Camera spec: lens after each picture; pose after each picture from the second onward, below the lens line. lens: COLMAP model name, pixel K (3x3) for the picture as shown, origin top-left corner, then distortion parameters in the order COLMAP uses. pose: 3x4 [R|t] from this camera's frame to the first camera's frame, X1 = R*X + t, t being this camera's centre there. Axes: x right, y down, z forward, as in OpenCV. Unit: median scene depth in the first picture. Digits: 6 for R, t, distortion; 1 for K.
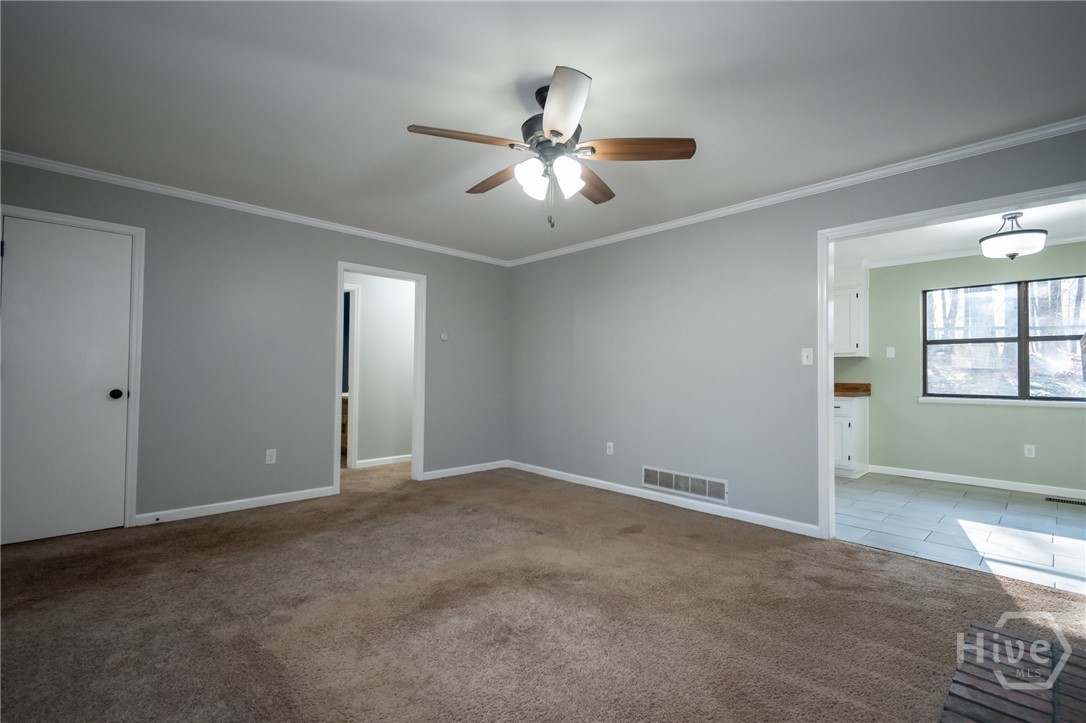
lens RADIAL K [[479.2, 0, 543.0], [0, 479.2, 361.5], [0, 0, 1]] dist [0.001503, 0.000065]
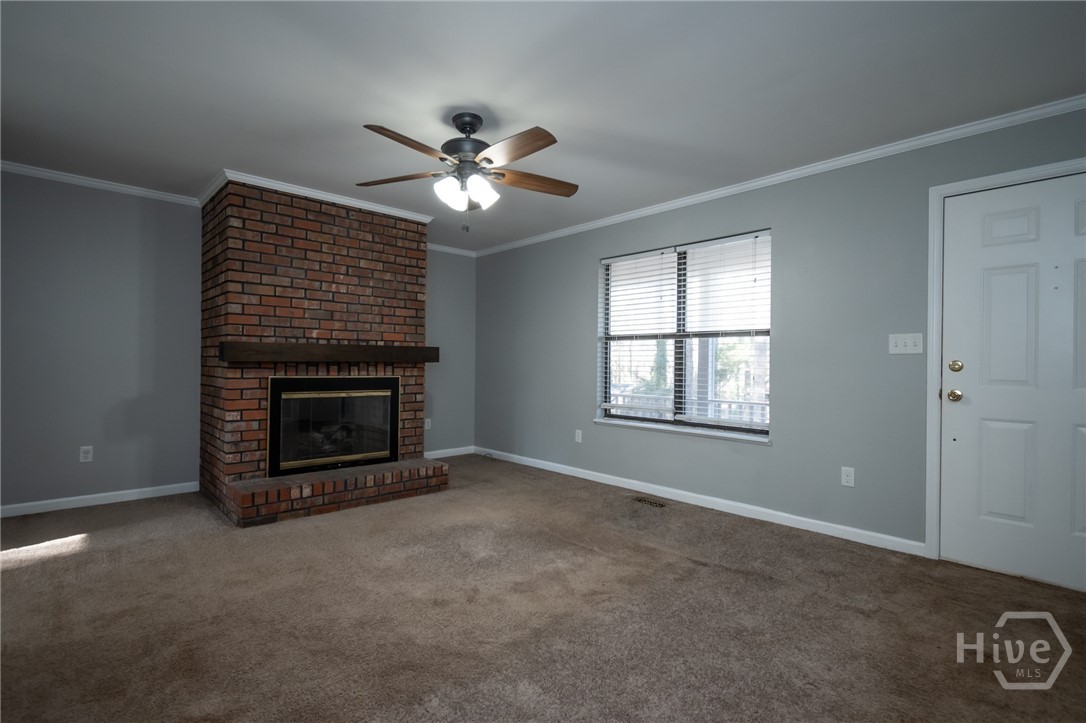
lens RADIAL K [[512.8, 0, 545.7], [0, 512.8, 361.0], [0, 0, 1]] dist [0.001641, -0.000177]
pose [[-0.999776, -0.020713, -0.004416, -0.105101], [-0.020563, 0.999287, -0.031660, 0.032340], [0.005069, -0.031562, -0.999489, 1.327166]]
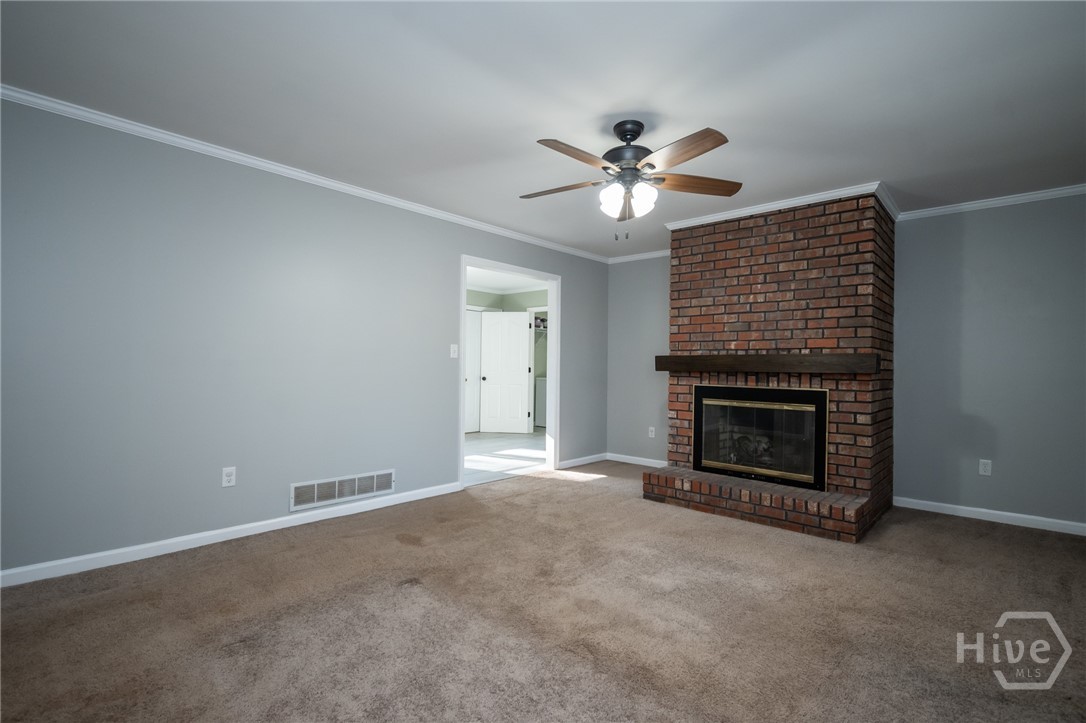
lens RADIAL K [[512.8, 0, 545.7], [0, 512.8, 361.0], [0, 0, 1]] dist [0.001641, -0.000177]
pose [[-0.078838, 0.001891, 0.996886, -0.717309], [-0.043964, 0.999019, -0.005371, 0.010464], [-0.995918, -0.044250, -0.078678, 0.761593]]
